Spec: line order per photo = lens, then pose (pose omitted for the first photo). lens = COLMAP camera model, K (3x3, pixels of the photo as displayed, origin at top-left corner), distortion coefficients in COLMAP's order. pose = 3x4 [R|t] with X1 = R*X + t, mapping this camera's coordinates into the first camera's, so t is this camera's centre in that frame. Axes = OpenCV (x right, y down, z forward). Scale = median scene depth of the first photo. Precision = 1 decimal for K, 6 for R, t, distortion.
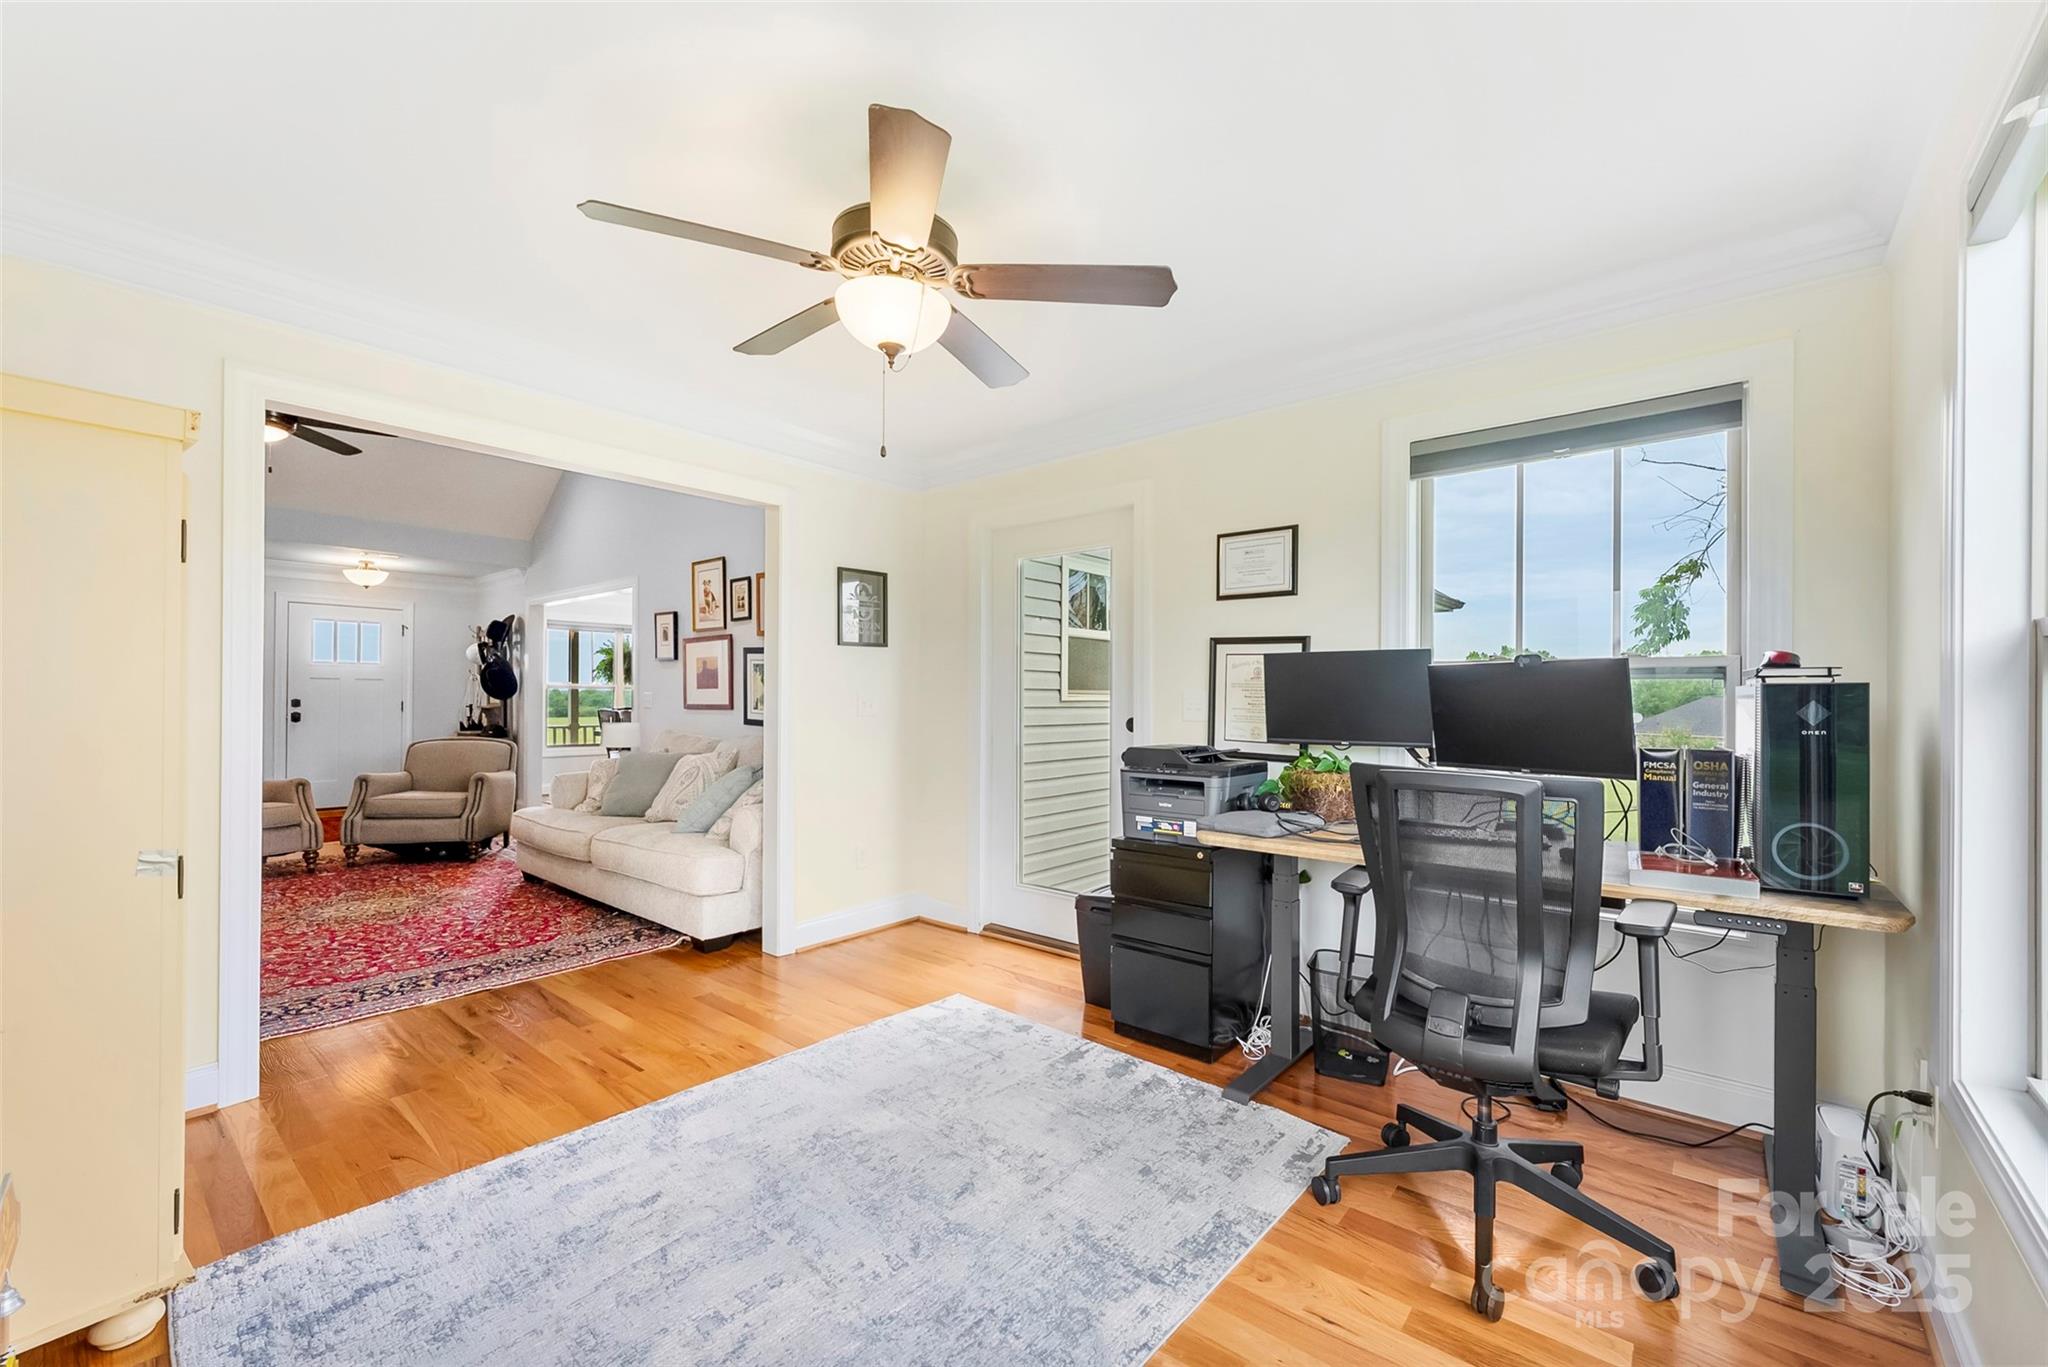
lens RADIAL K [[837.7, 0, 1023.4], [0, 837.7, 693.9], [0, 0, 1]] dist [-0.003111, -0.000171]
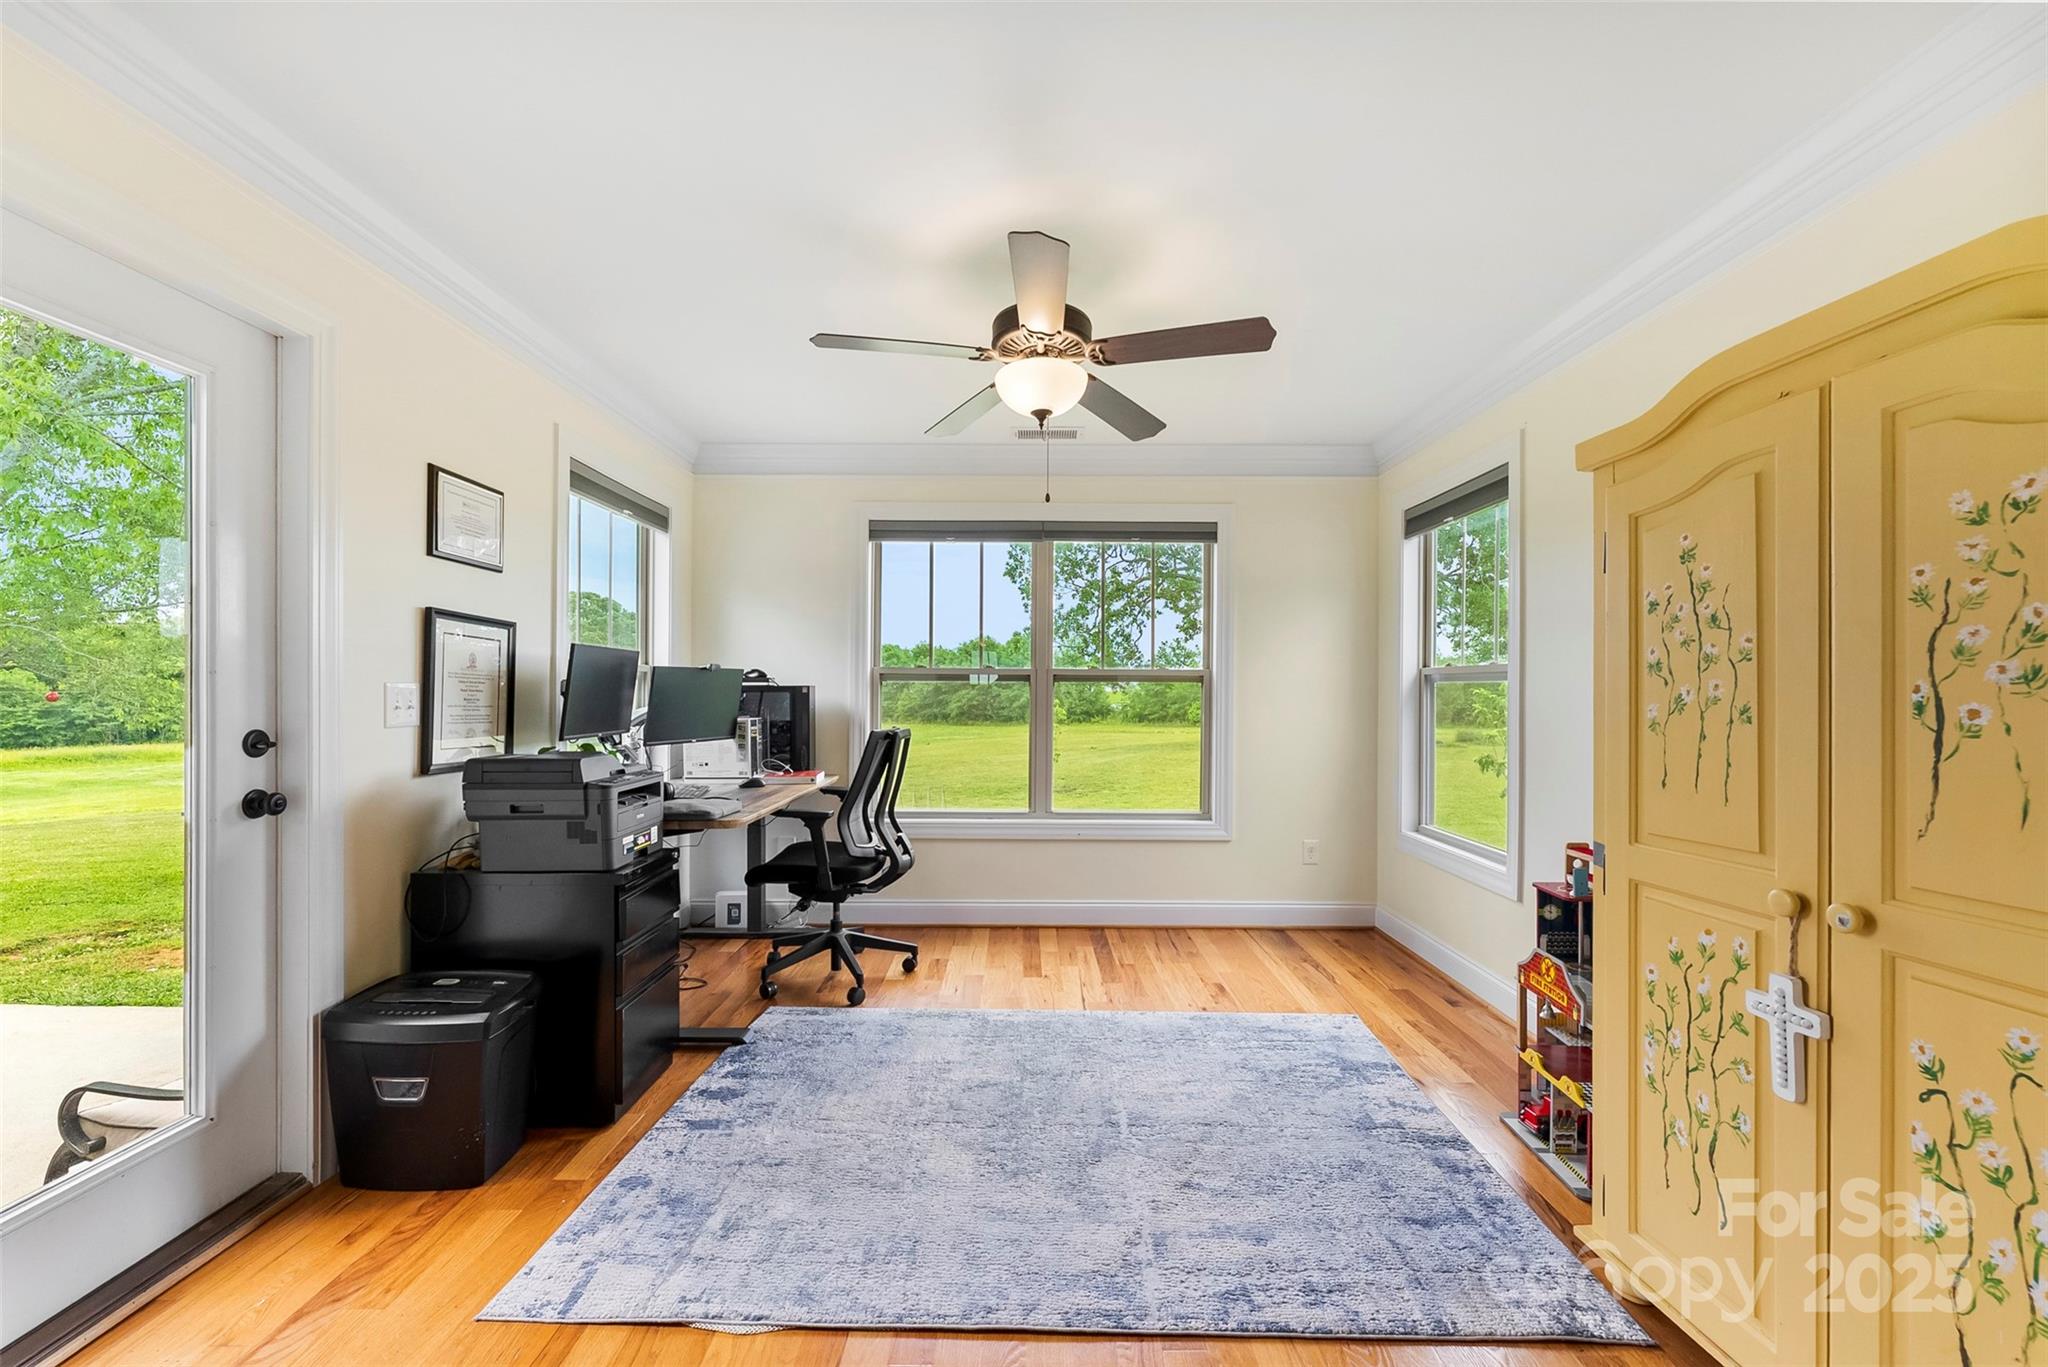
lens RADIAL K [[841.1, 0, 1024.3], [0, 841.1, 687.8], [0, 0, 1]] dist [0.003517, 0.000370]
pose [[-0.653291, -0.004789, 0.757092, -0.367522], [-0.010822, 0.999937, -0.003013, -0.001010], [-0.757030, -0.010161, -0.653301, 0.618063]]
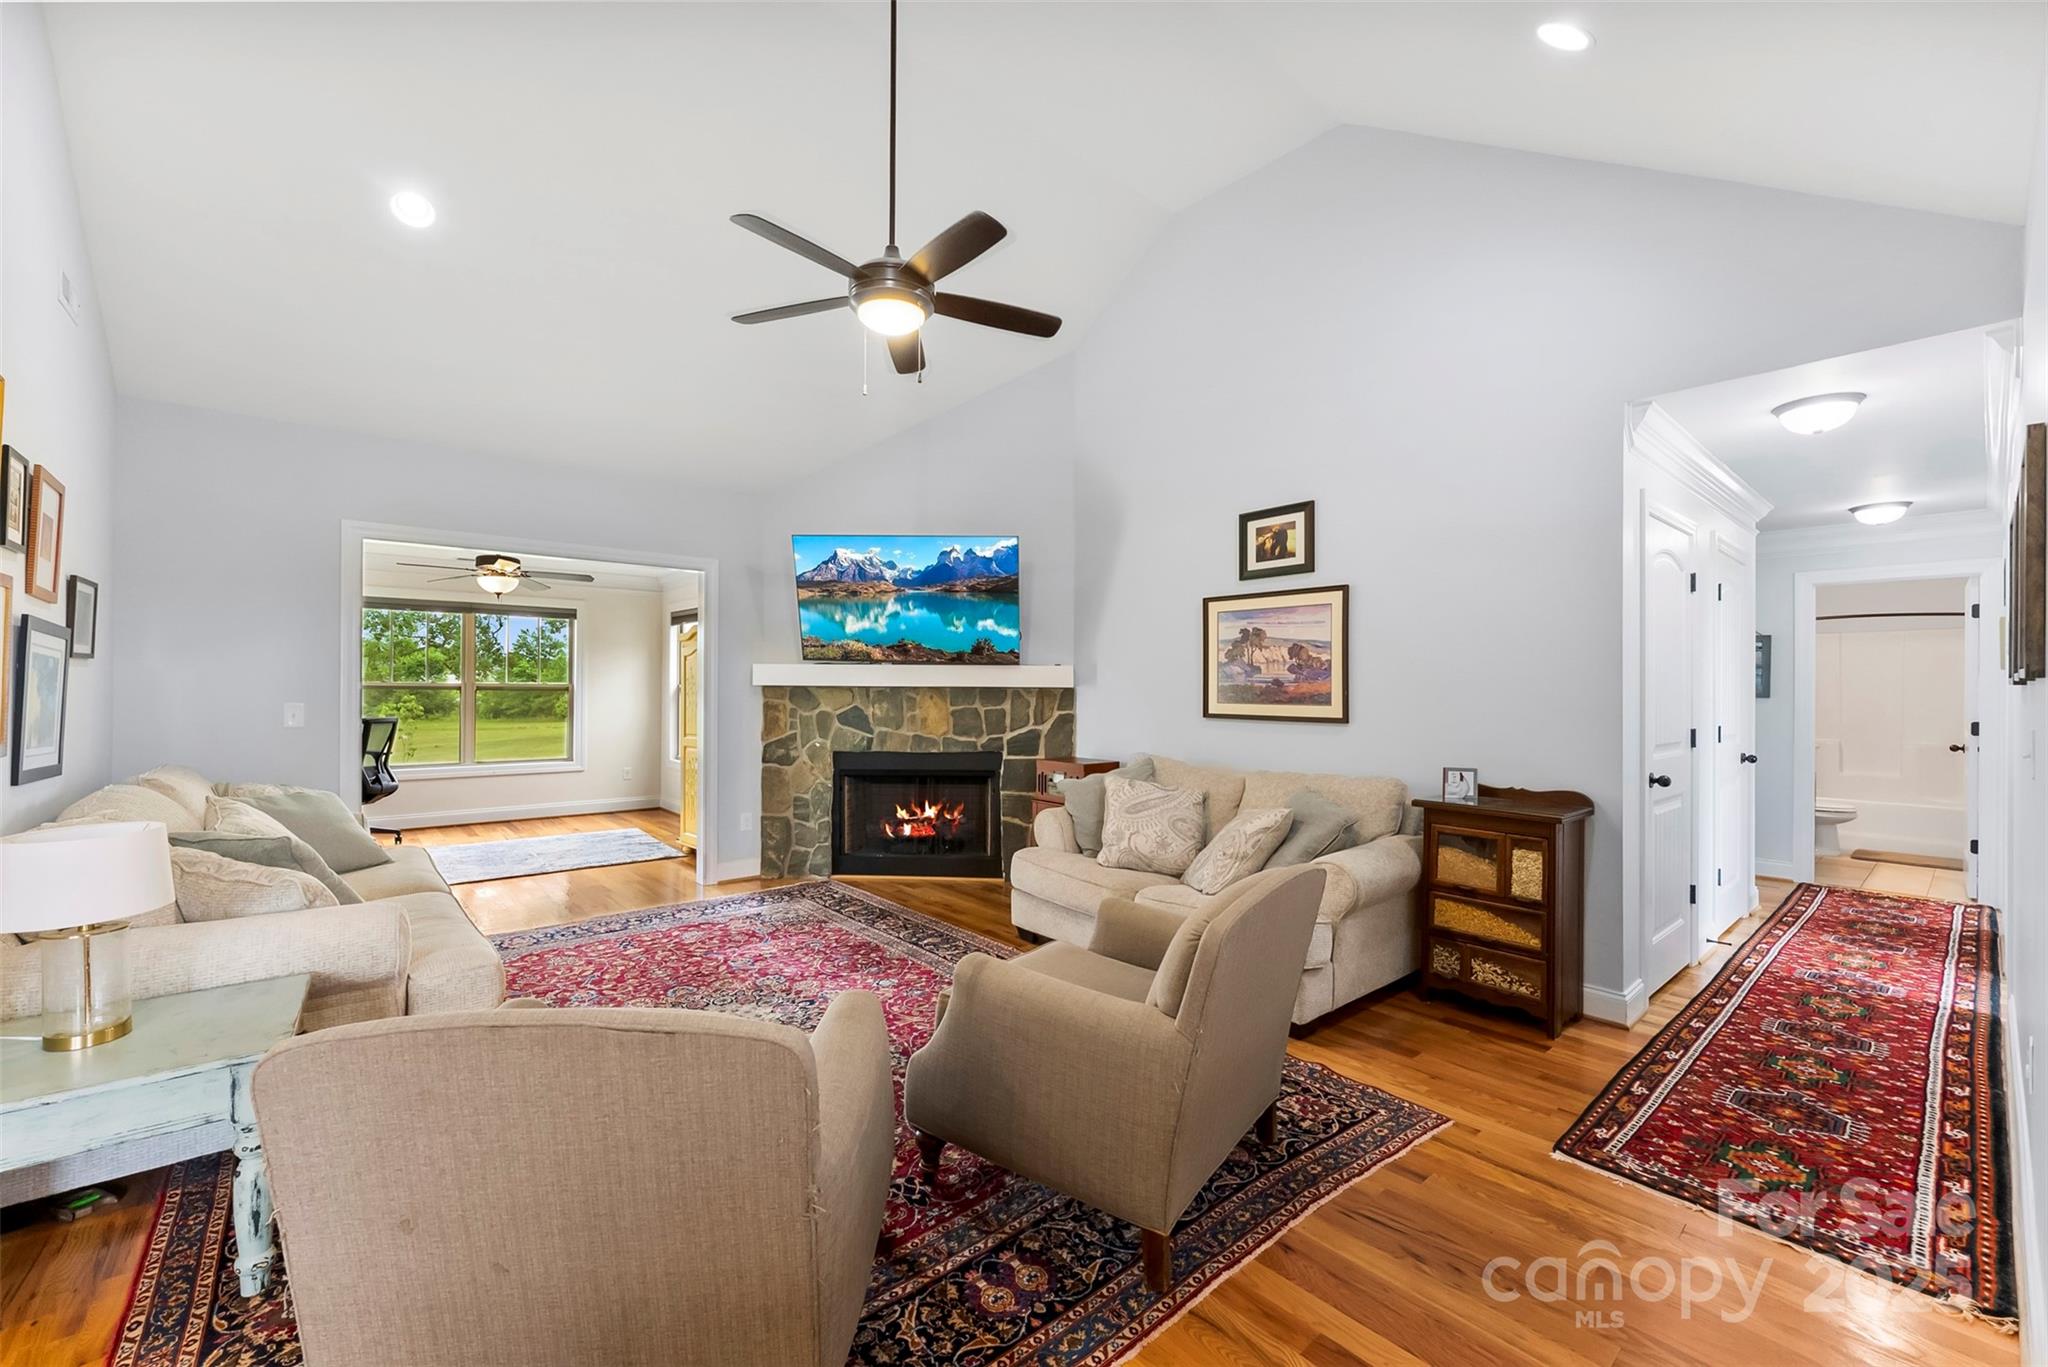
lens RADIAL K [[841.1, 0, 1024.3], [0, 841.1, 687.8], [0, 0, 1]] dist [0.003517, 0.000370]
pose [[-0.987621, -0.012025, 0.156396, -0.912071], [-0.012509, 0.999920, -0.002110, -0.021822], [-0.156358, -0.004040, -0.987692, 1.326364]]
